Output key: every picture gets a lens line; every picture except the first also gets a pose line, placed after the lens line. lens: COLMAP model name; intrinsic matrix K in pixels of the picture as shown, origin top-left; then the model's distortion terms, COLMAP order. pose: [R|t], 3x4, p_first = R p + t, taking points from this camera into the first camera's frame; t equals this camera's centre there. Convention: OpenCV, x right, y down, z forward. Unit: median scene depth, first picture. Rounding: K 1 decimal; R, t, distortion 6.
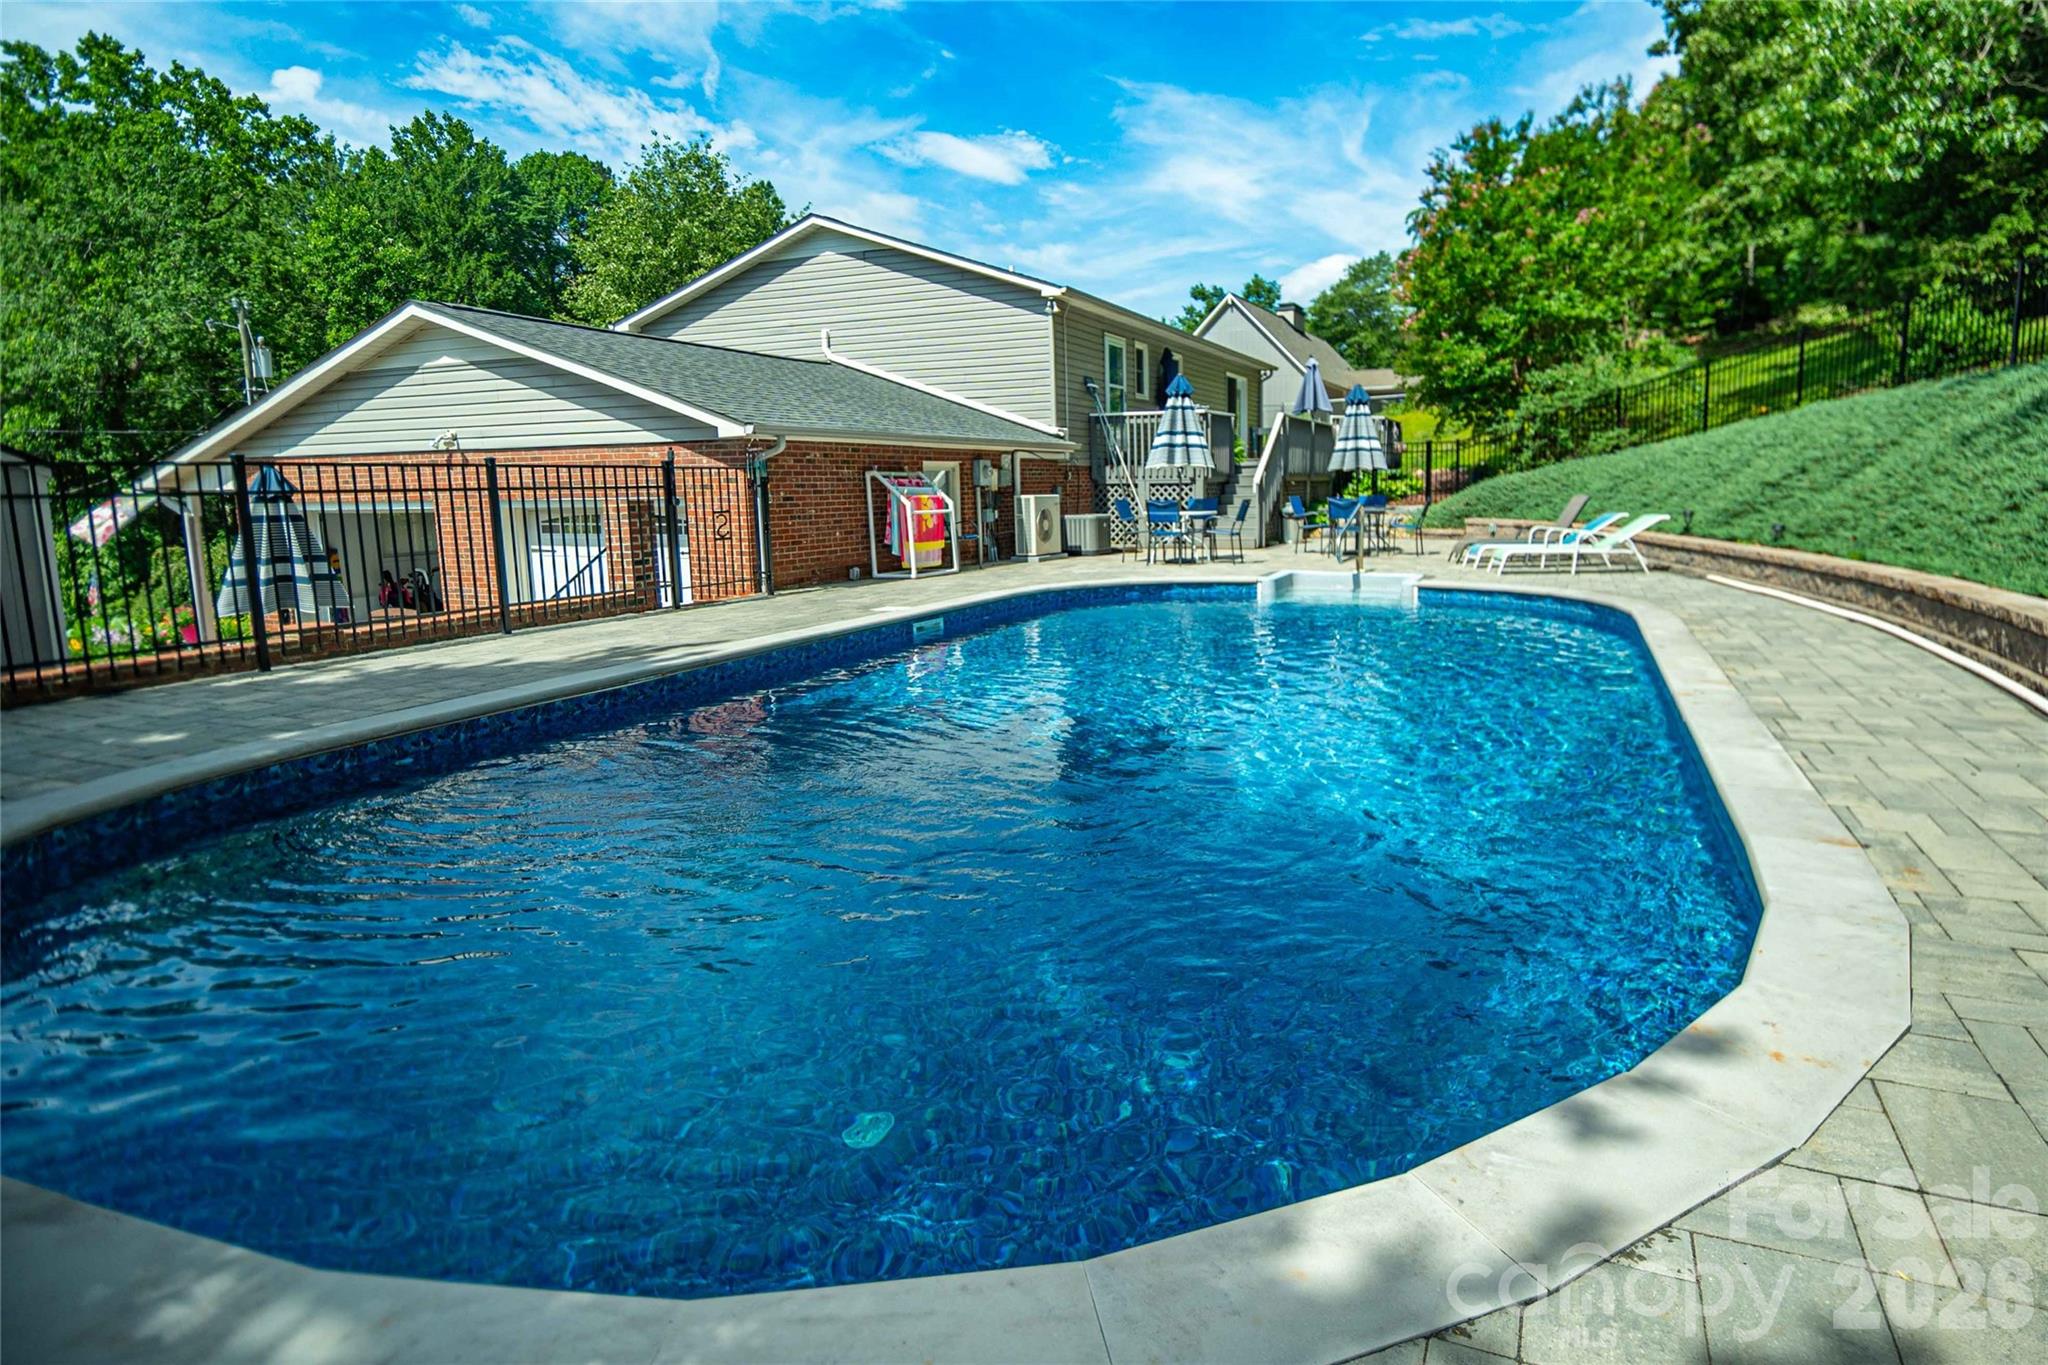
lens RADIAL K [[1093.0, 0, 1136.9], [0, 1093.0, 637.5], [0, 0, 1]] dist [0.025944, -0.030807]
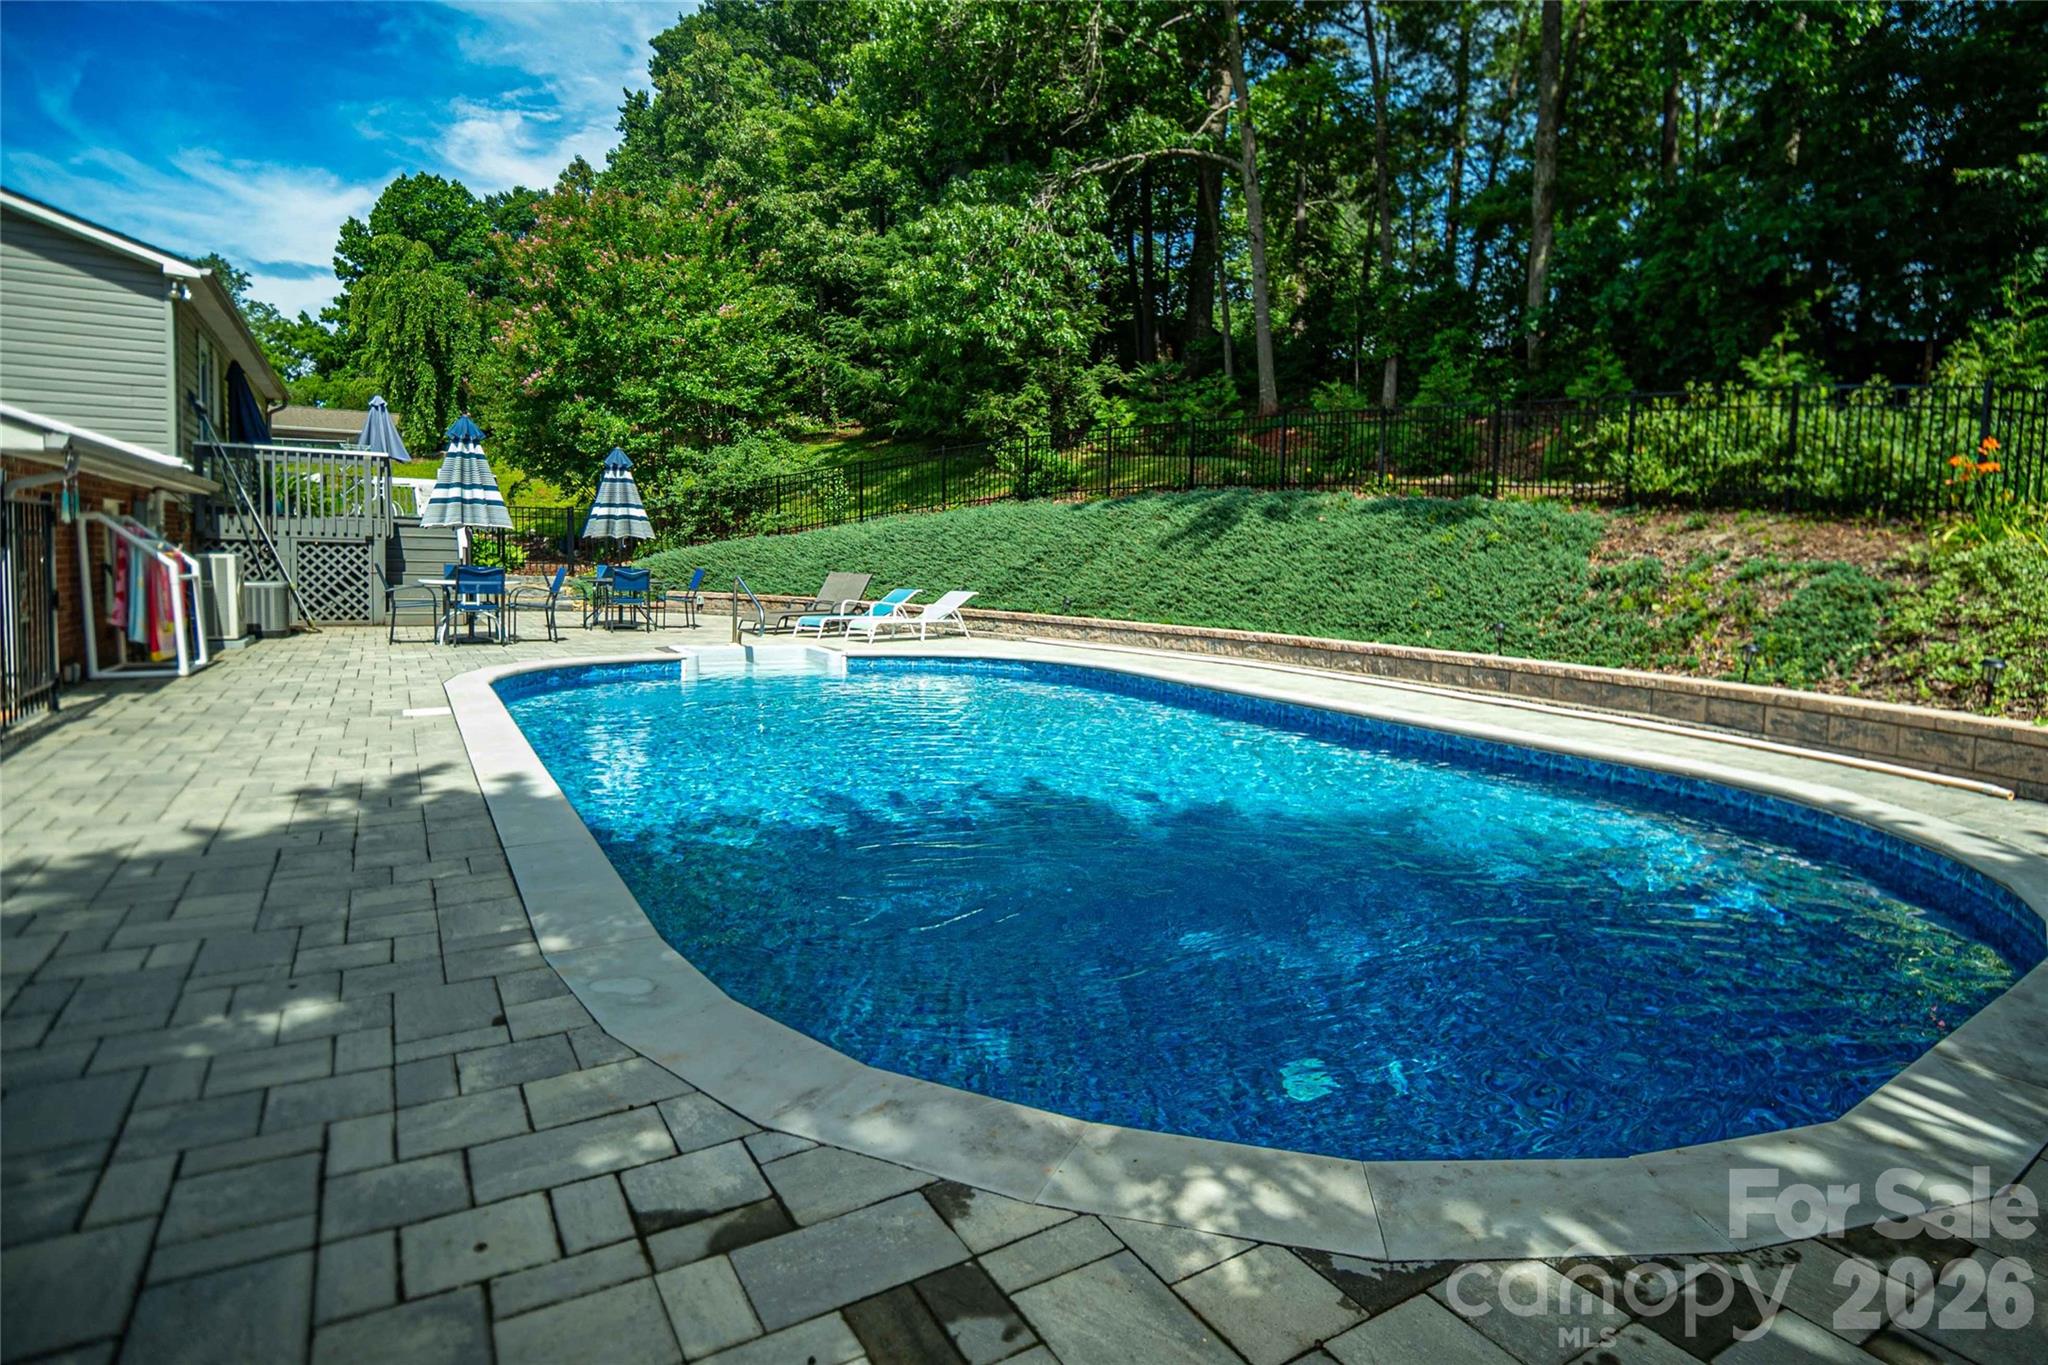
lens RADIAL K [[1093.0, 0, 1136.9], [0, 1093.0, 637.5], [0, 0, 1]] dist [0.025944, -0.030807]
pose [[0.563852, -0.026714, 0.825443, -0.320707], [0.079486, 0.996592, -0.022043, -0.012183], [-0.822042, 0.078041, 0.564054, 0.106286]]
